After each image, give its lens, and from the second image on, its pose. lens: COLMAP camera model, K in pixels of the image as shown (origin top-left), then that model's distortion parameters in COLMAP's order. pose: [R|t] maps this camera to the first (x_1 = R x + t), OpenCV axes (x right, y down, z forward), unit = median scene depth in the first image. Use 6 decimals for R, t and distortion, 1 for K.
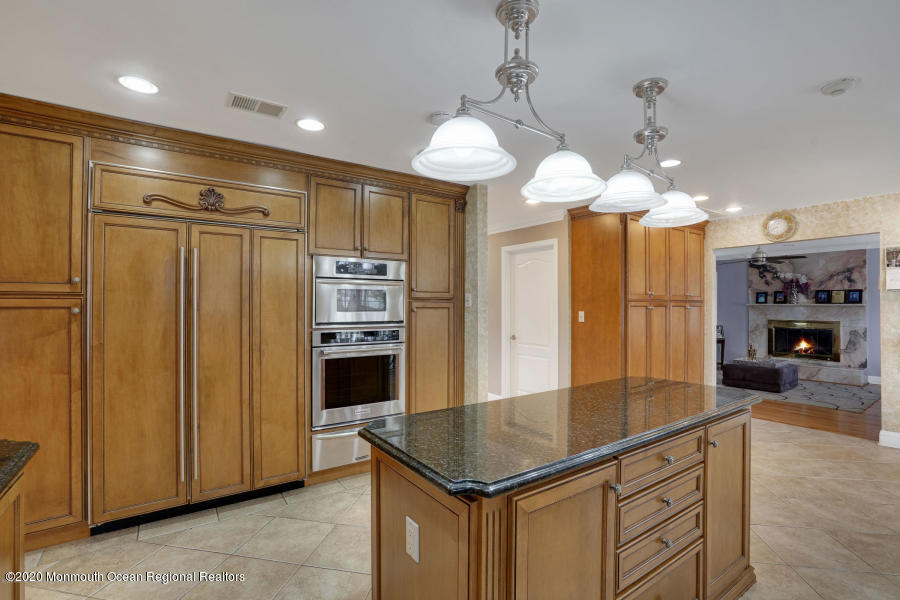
lens RADIAL K [[417.9, 0, 448.8], [0, 417.9, 301.4], [0, 0, 1]] dist [-0.053416, 0.018993]
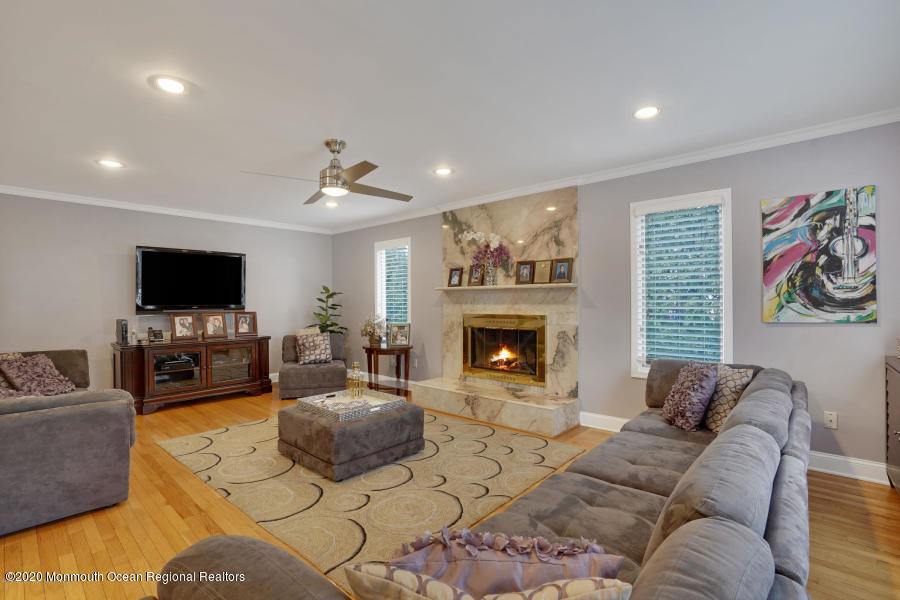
lens RADIAL K [[417.9, 0, 448.8], [0, 417.9, 301.4], [0, 0, 1]] dist [-0.053416, 0.018993]
pose [[0.973141, -0.007007, 0.230105, 0.680353], [0.004902, 0.999941, 0.009715, 0.022883], [-0.230159, -0.008326, 0.973117, 0.448099]]
